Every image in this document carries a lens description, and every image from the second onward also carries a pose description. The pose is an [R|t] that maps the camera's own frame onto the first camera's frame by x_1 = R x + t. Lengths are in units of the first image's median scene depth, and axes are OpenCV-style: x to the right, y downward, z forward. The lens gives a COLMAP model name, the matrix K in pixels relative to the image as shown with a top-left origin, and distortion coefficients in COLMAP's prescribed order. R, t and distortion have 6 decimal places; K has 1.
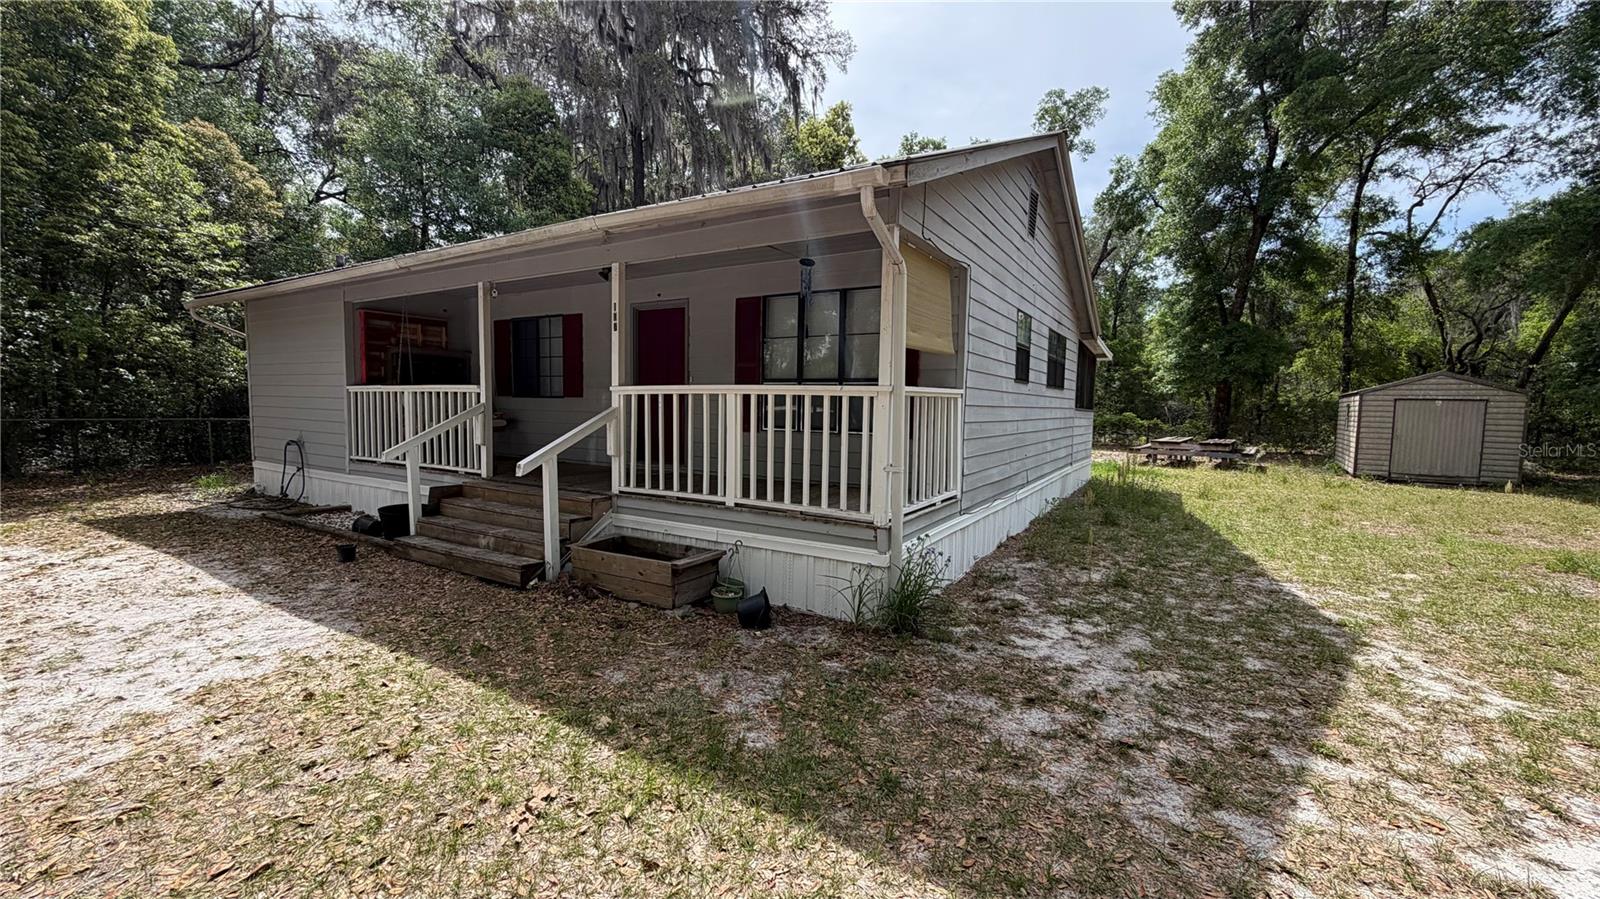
lens RADIAL K [[642.5, 0, 796.2], [0, 642.5, 451.8], [0, 0, 1]] dist [0.001472, 0.000370]
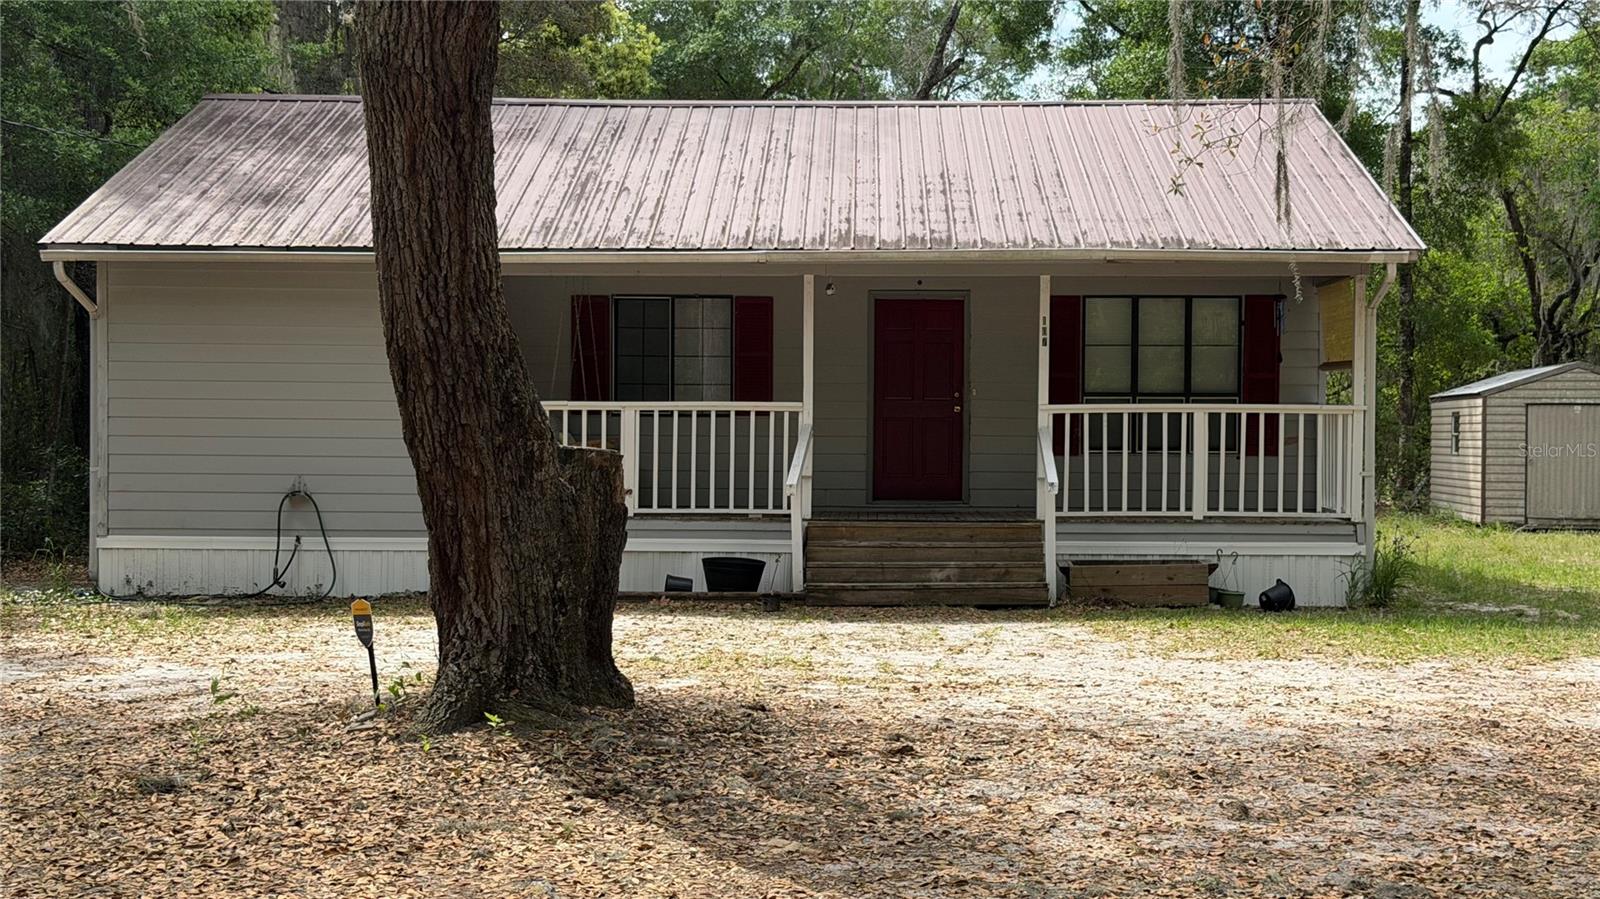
lens RADIAL K [[2262.9, 0, 800.0], [0, 2262.9, 449.5], [0, 0, 1]] dist [0.018694, 0.033425]
pose [[0.873674, -0.016861, 0.486220, -1.826188], [0.045436, 0.997859, -0.047039, 0.085346], [-0.484386, 0.063189, 0.872569, -1.415977]]
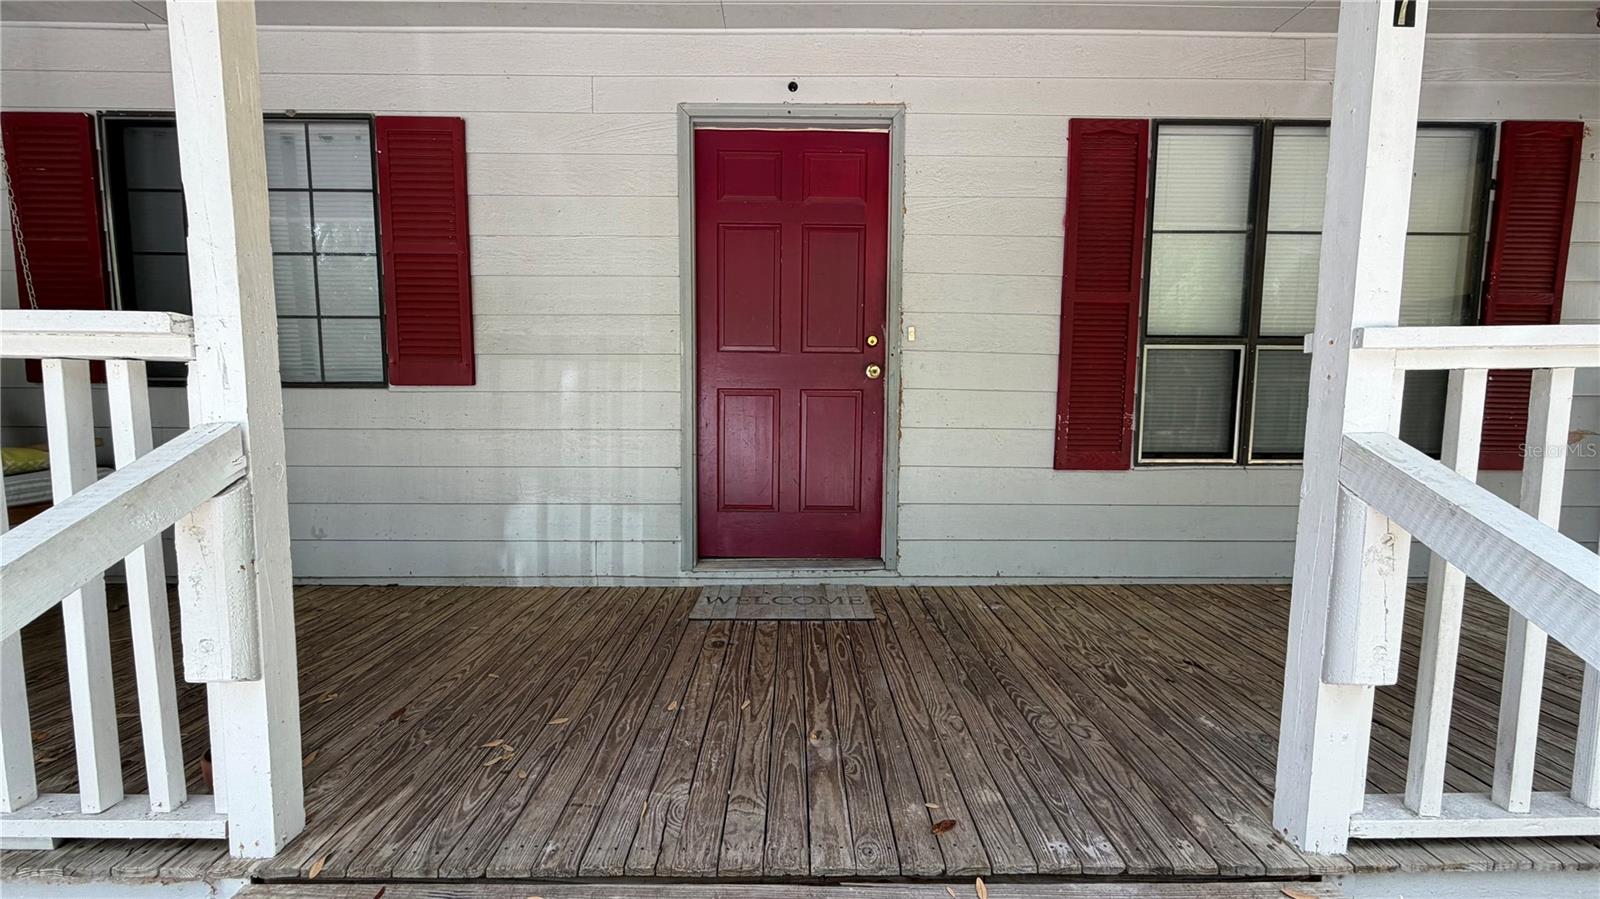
lens RADIAL K [[642.5, 0, 796.2], [0, 642.5, 451.8], [0, 0, 1]] dist [0.001472, 0.000370]
pose [[0.849830, -0.060655, 0.523555, -0.444063], [0.047954, 0.998134, 0.037798, -0.066745], [-0.524871, -0.007016, 0.851153, 0.771653]]
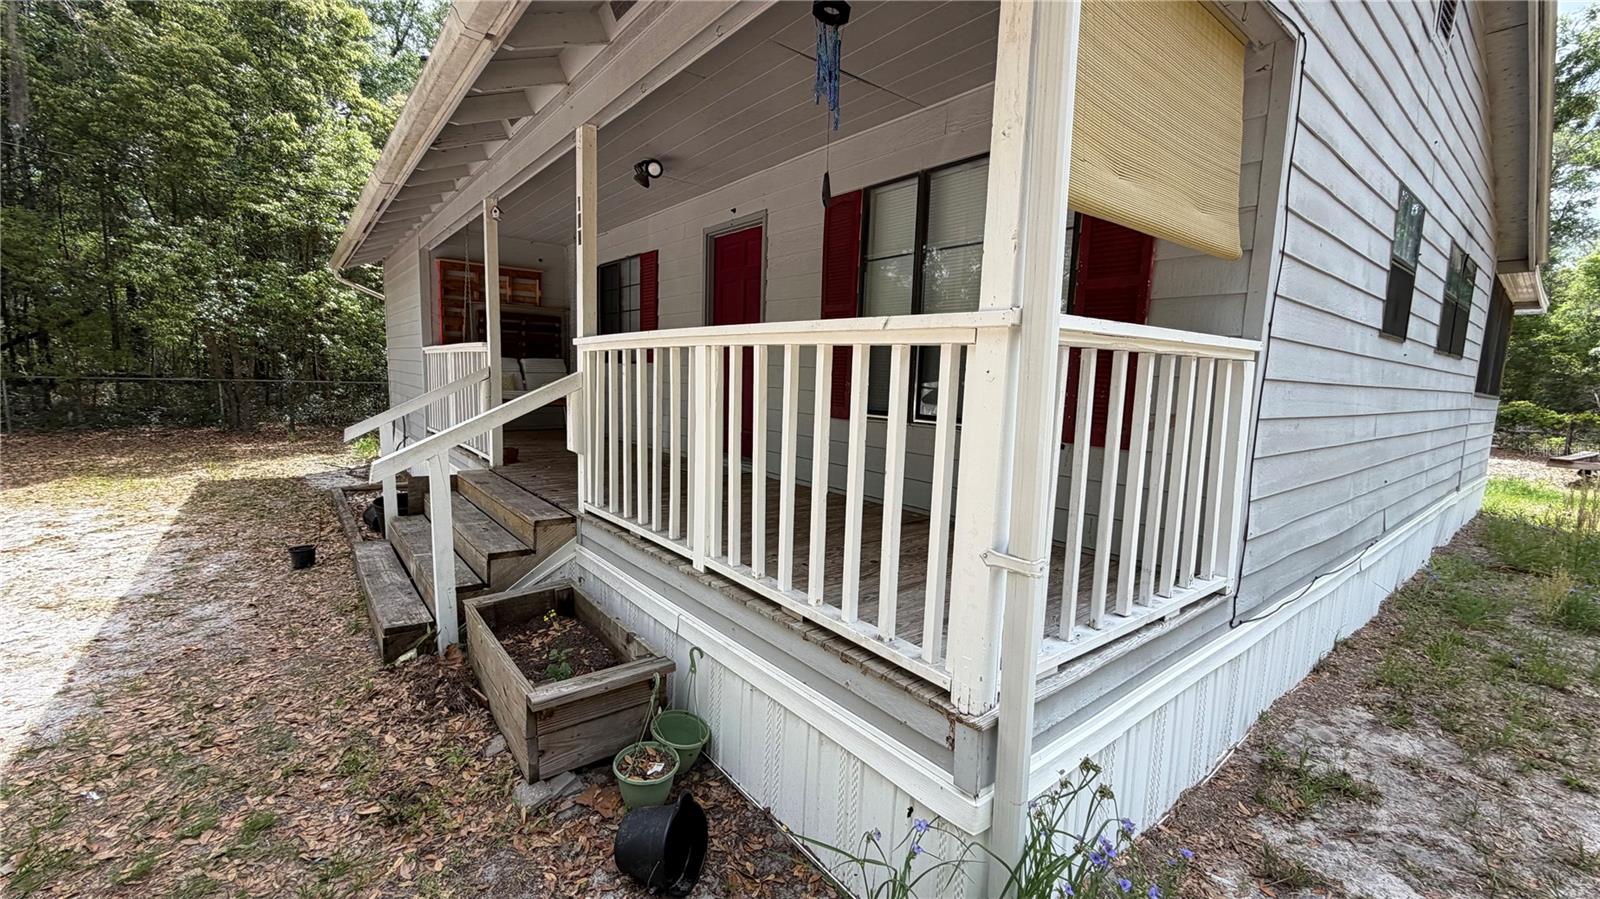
lens RADIAL K [[642.1, 0, 793.5], [0, 642.1, 453.6], [0, 0, 1]] dist [-0.000052, 0.000186]
pose [[0.938868, 0.056117, -0.339673, 0.099047], [-0.042197, 0.997944, 0.048235, -0.025520], [0.341682, -0.030953, 0.939306, 0.414009]]
